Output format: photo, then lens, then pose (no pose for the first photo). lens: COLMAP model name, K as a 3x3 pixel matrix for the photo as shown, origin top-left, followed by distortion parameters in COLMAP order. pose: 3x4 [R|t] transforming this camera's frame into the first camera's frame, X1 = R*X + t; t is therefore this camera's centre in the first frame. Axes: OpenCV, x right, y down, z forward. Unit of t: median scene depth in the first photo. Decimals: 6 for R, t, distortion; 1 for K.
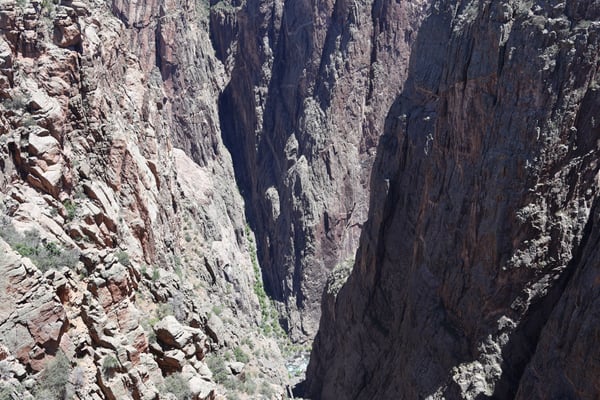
lens RADIAL K [[502.5, 0, 302.3], [0, 502.5, 198.9], [0, 0, 1]] dist [-0.027439, 0.026446]
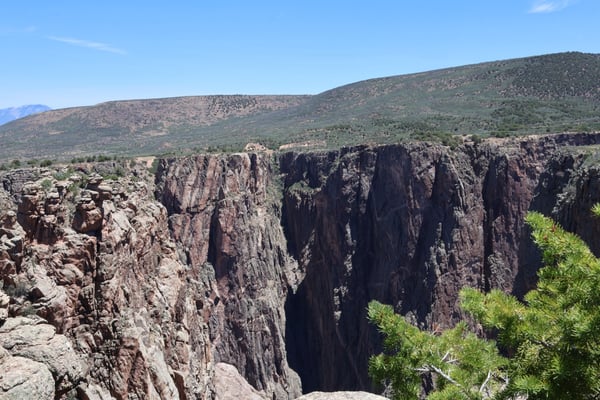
lens RADIAL K [[685.0, 0, 303.8], [0, 685.0, 200.0], [0, 0, 1]] dist [-0.002585, 0.009981]
pose [[0.987955, -0.010231, -0.154401, 0.085862], [-0.042991, 0.940383, -0.337390, 0.033640], [0.148648, 0.339964, 0.928616, -0.089675]]
